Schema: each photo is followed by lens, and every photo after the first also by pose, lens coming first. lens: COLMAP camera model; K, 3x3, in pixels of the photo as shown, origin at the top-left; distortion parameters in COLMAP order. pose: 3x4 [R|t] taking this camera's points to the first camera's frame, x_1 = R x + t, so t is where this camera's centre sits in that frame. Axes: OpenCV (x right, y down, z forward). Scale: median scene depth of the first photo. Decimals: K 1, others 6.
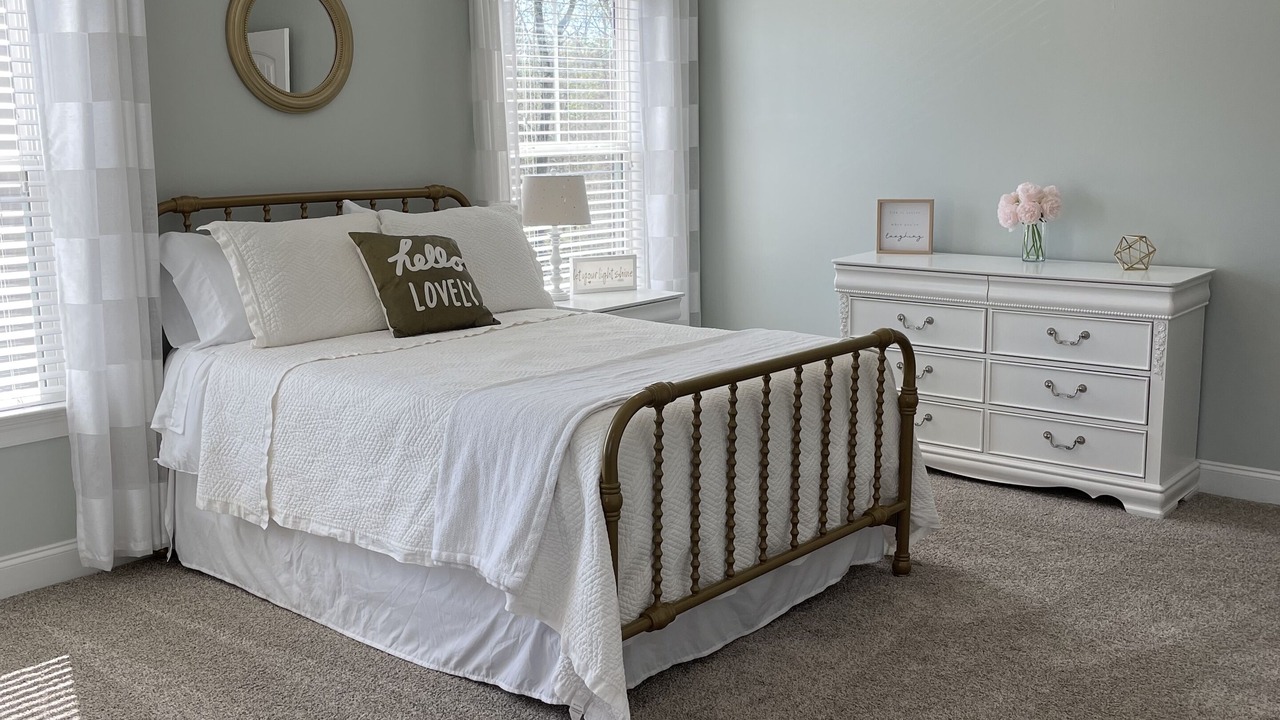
lens RADIAL K [[1324.8, 0, 640.0], [0, 1324.8, 360.0], [0, 0, 1]] dist [0.098049, -0.008582]
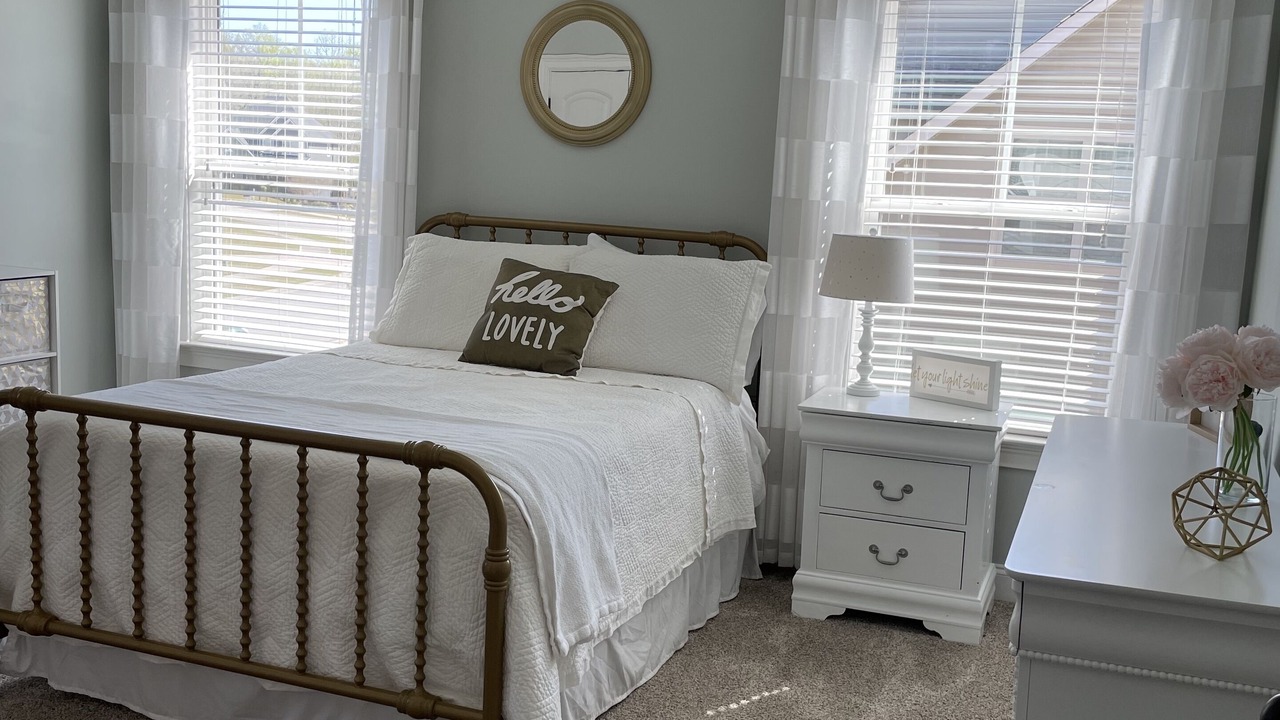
lens RADIAL K [[1324.8, 0, 640.0], [0, 1324.8, 360.0], [0, 0, 1]] dist [0.098049, -0.008582]
pose [[0.306298, 0.163926, -0.937715, 0.766019], [-0.215681, 0.971395, 0.099364, -0.140072], [0.927180, 0.171812, 0.332892, 0.753749]]
